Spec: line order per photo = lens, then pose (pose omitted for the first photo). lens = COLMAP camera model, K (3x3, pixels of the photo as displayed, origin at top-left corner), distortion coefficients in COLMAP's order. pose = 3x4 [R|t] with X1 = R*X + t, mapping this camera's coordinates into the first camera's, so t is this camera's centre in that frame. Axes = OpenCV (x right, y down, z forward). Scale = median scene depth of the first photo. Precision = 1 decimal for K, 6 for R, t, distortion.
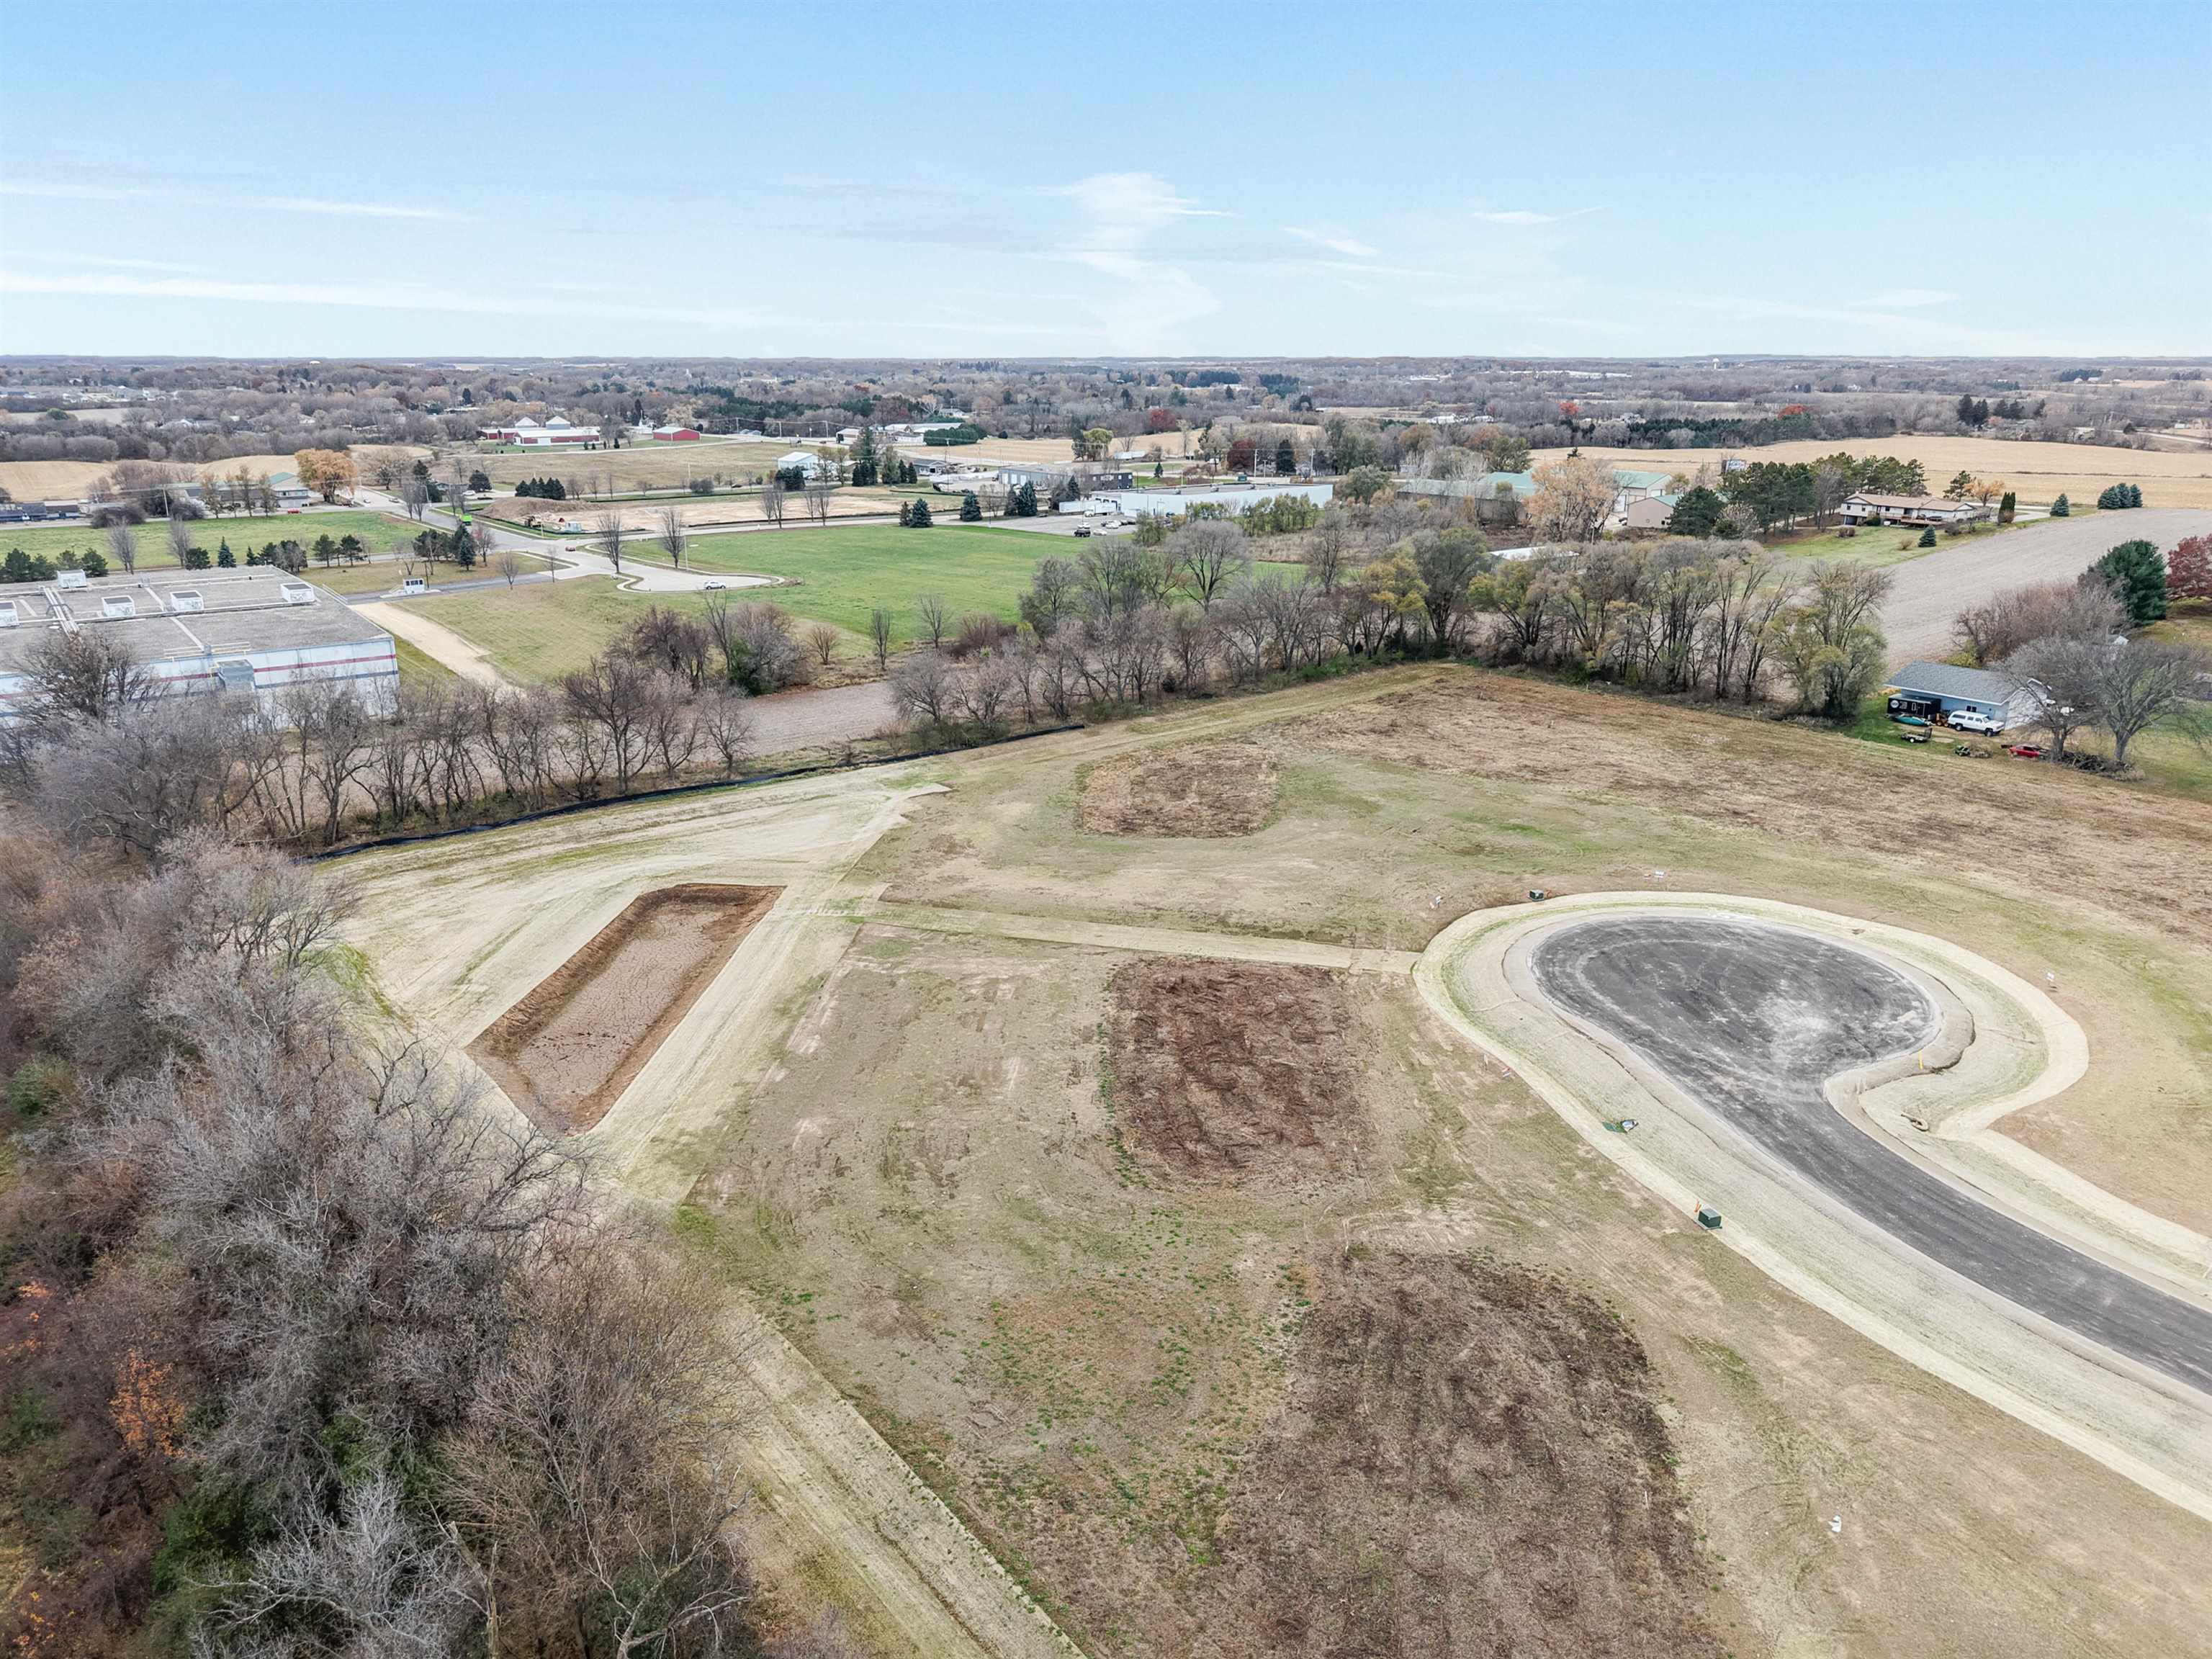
lens RADIAL K [[1518.4, 0, 1098.2], [0, 1518.4, 829.6], [0, 0, 1]] dist [0.010002, -0.000529]
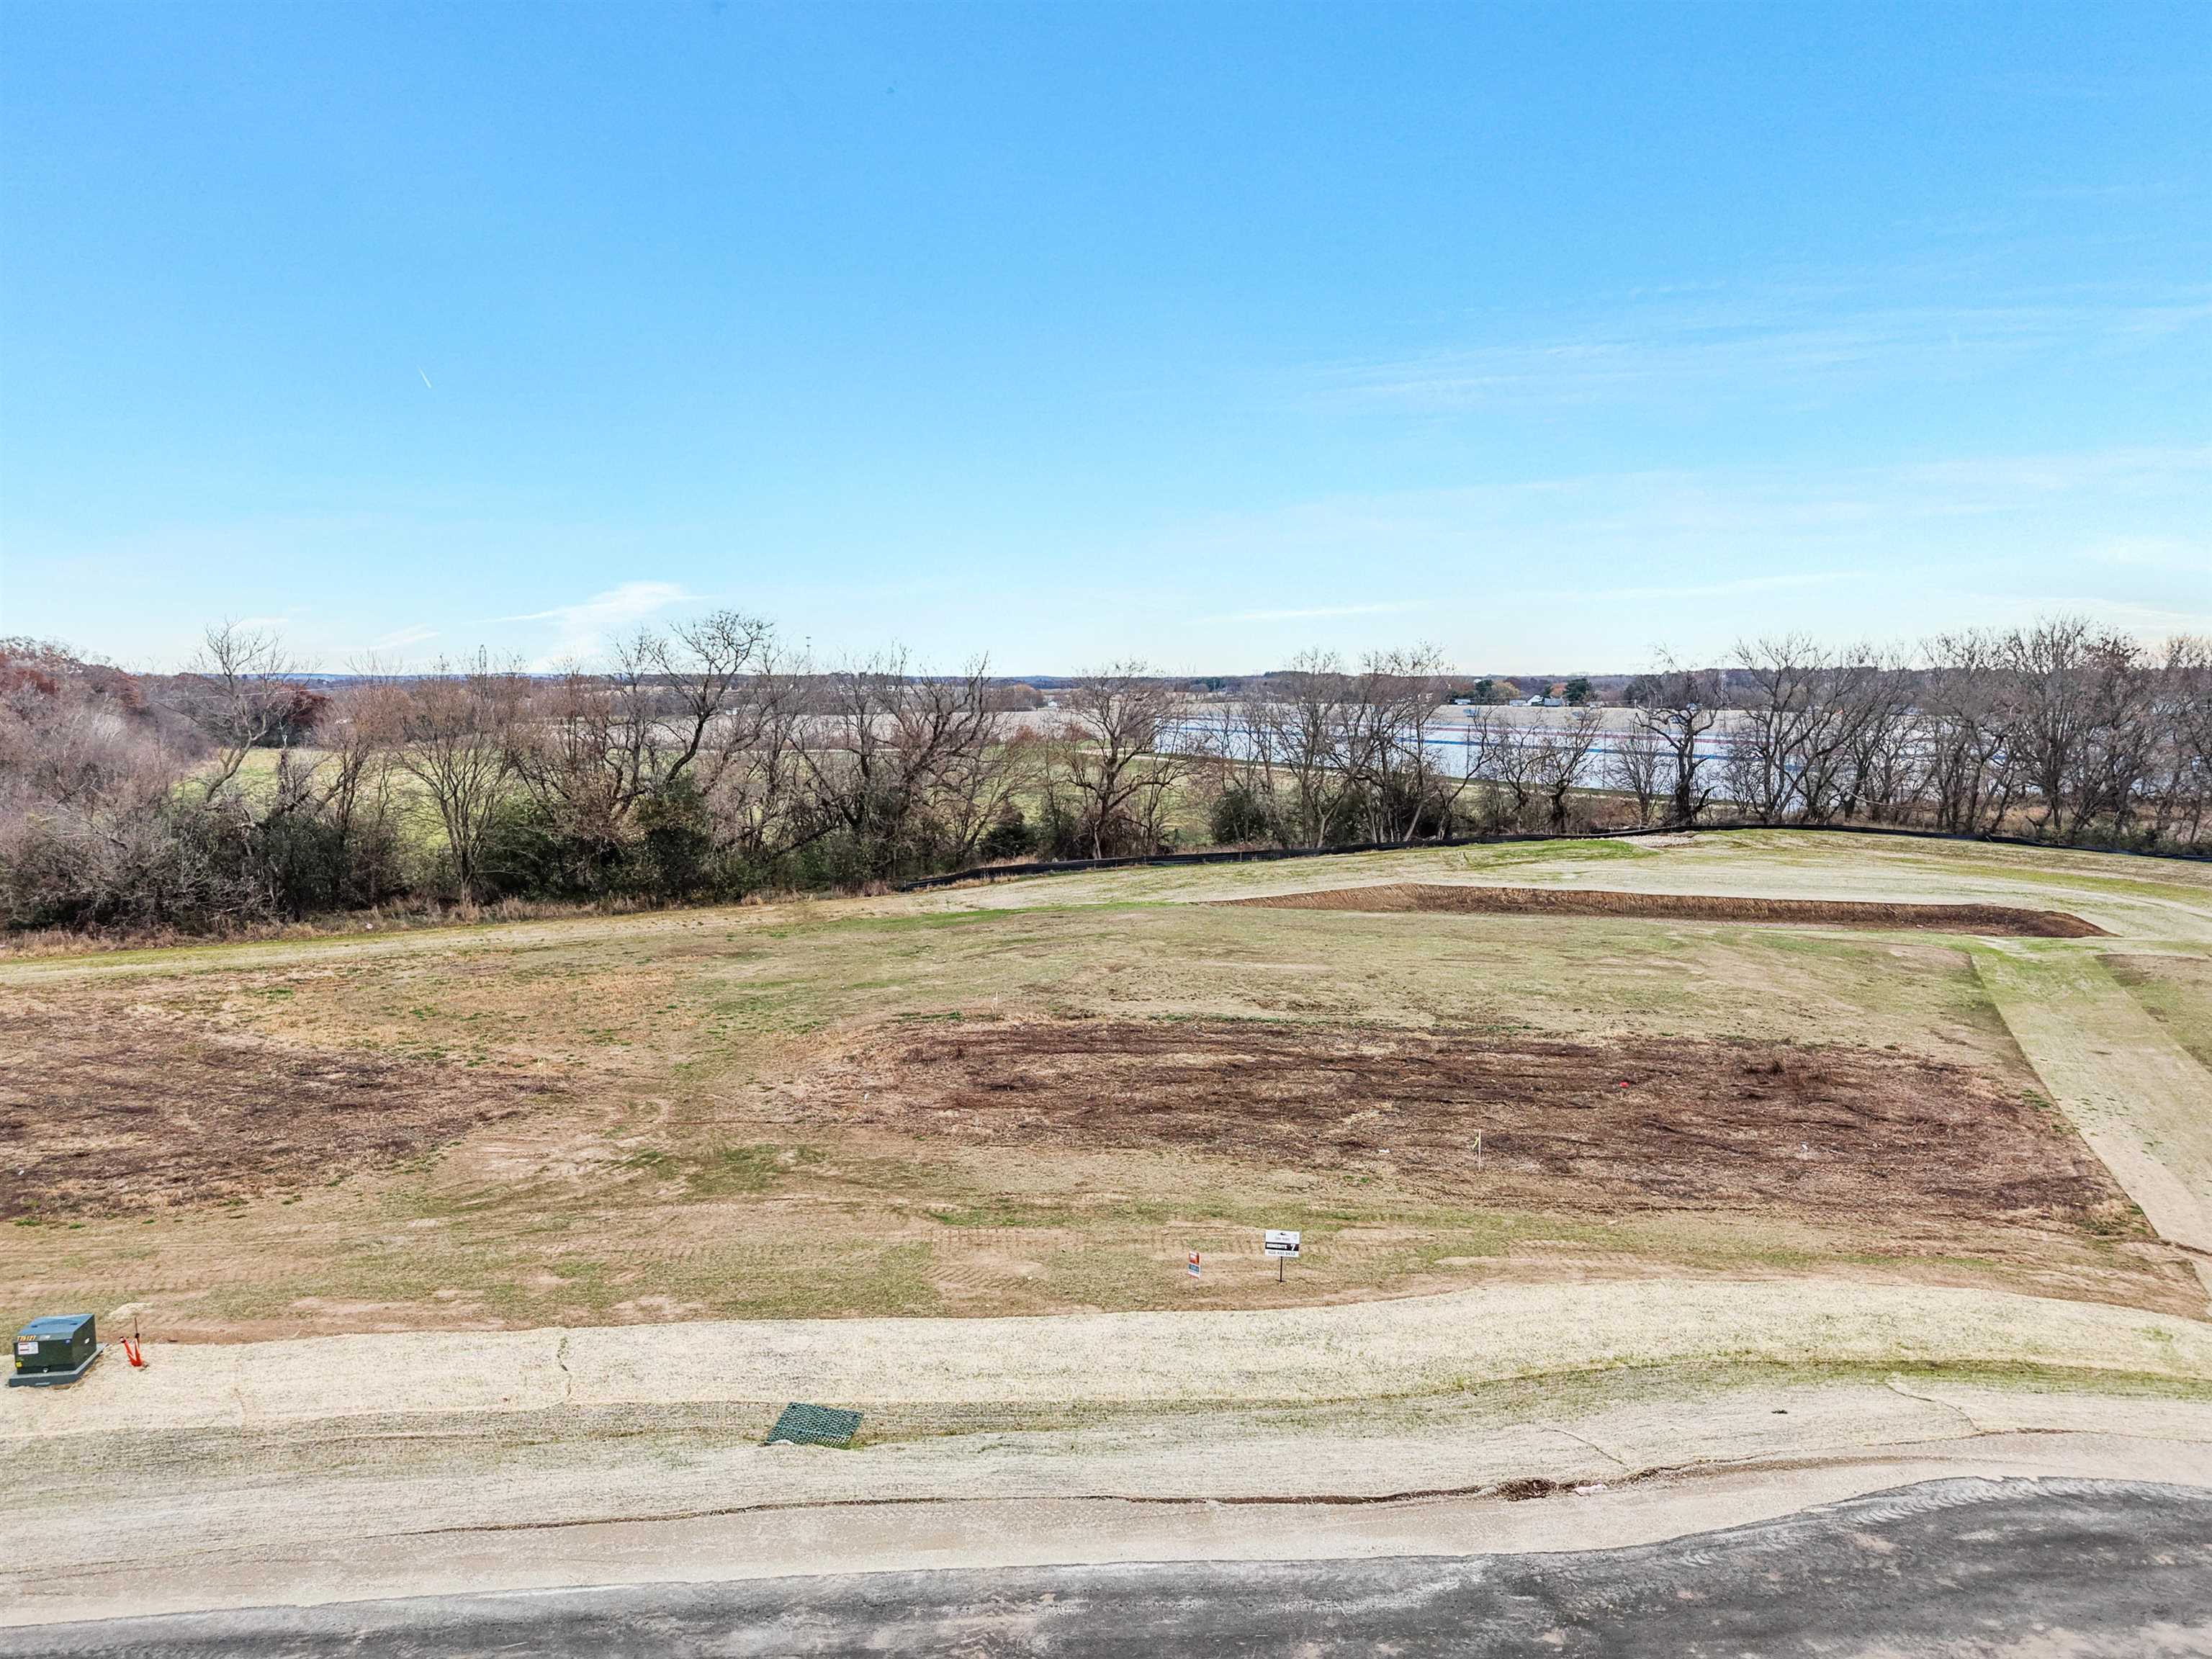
lens RADIAL K [[1544.4, 0, 1093.8], [0, 1544.4, 831.0], [0, 0, 1]] dist [0.004858, -0.000560]
pose [[-0.137858, 0.099602, -0.985431, 0.431180], [-0.292908, 0.946329, 0.136626, 0.037941], [0.946150, 0.307476, -0.101284, 0.774835]]
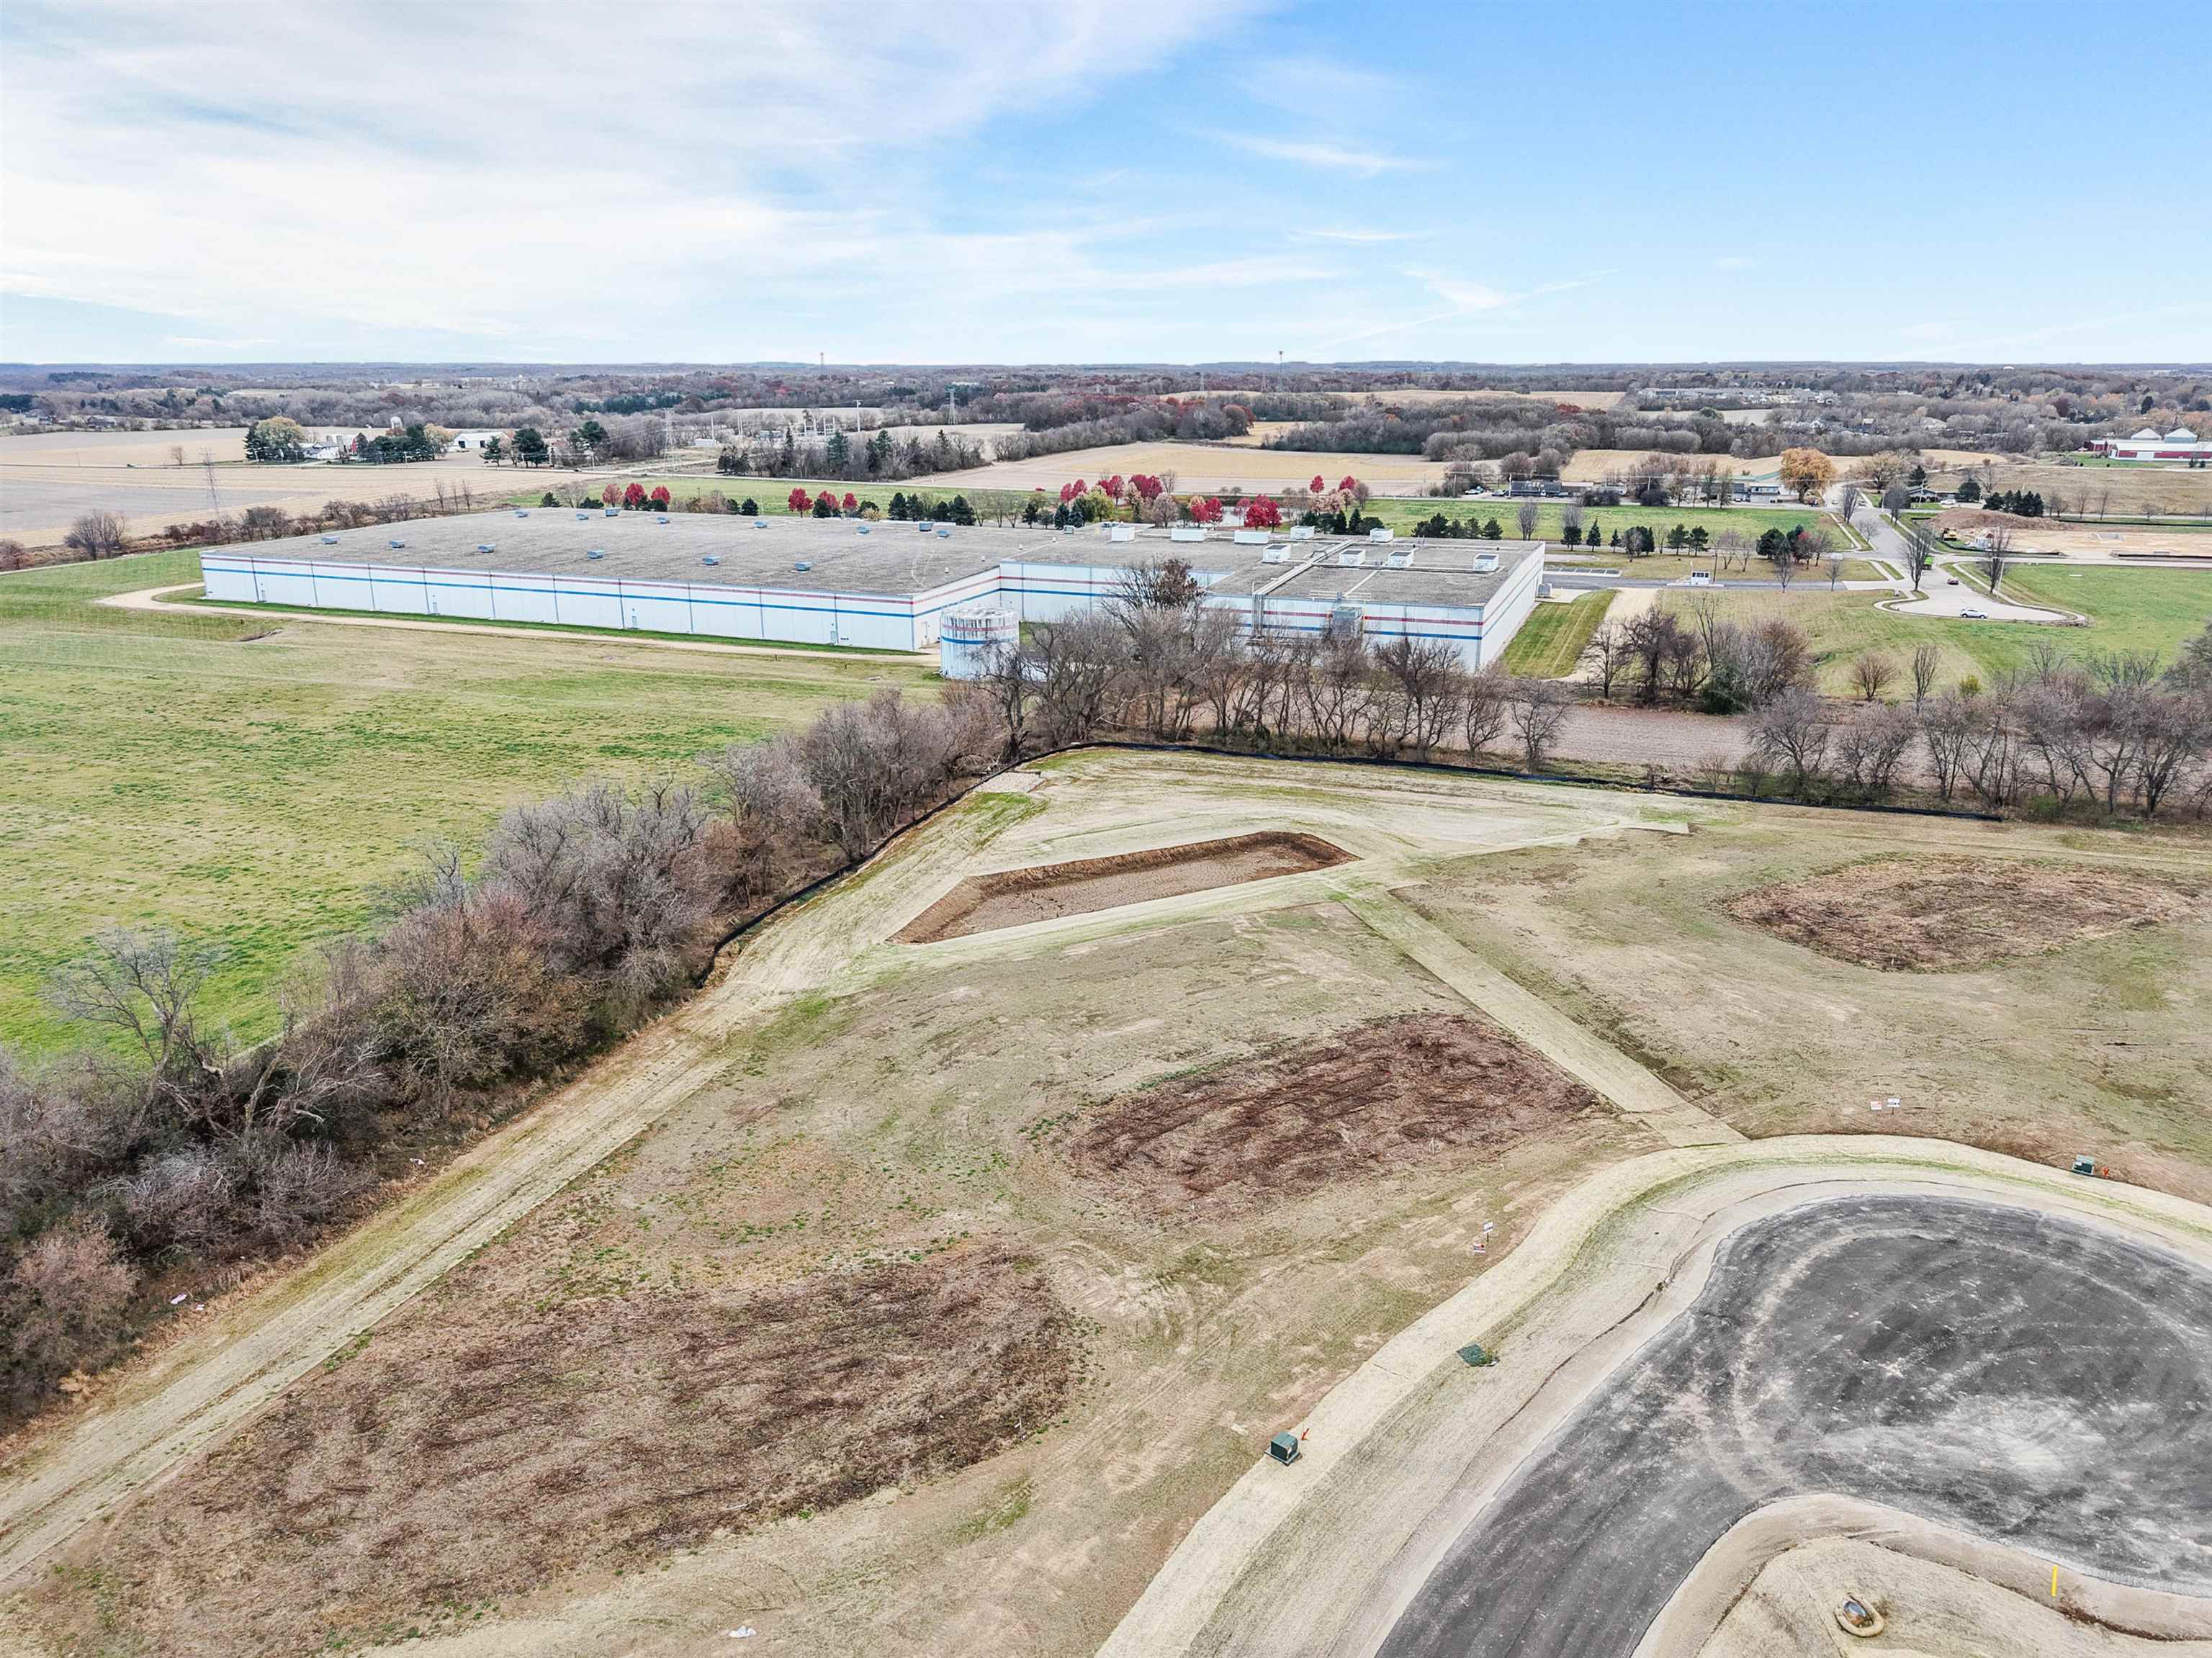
lens RADIAL K [[1525.2, 0, 1108.2], [0, 1525.2, 825.3], [0, 0, 1]] dist [0.009166, -0.002166]
pose [[0.544911, 0.243900, -0.802237, 0.580781], [-0.249821, 0.960533, 0.122338, -0.075761], [0.800414, 0.133752, 0.584336, 0.284479]]
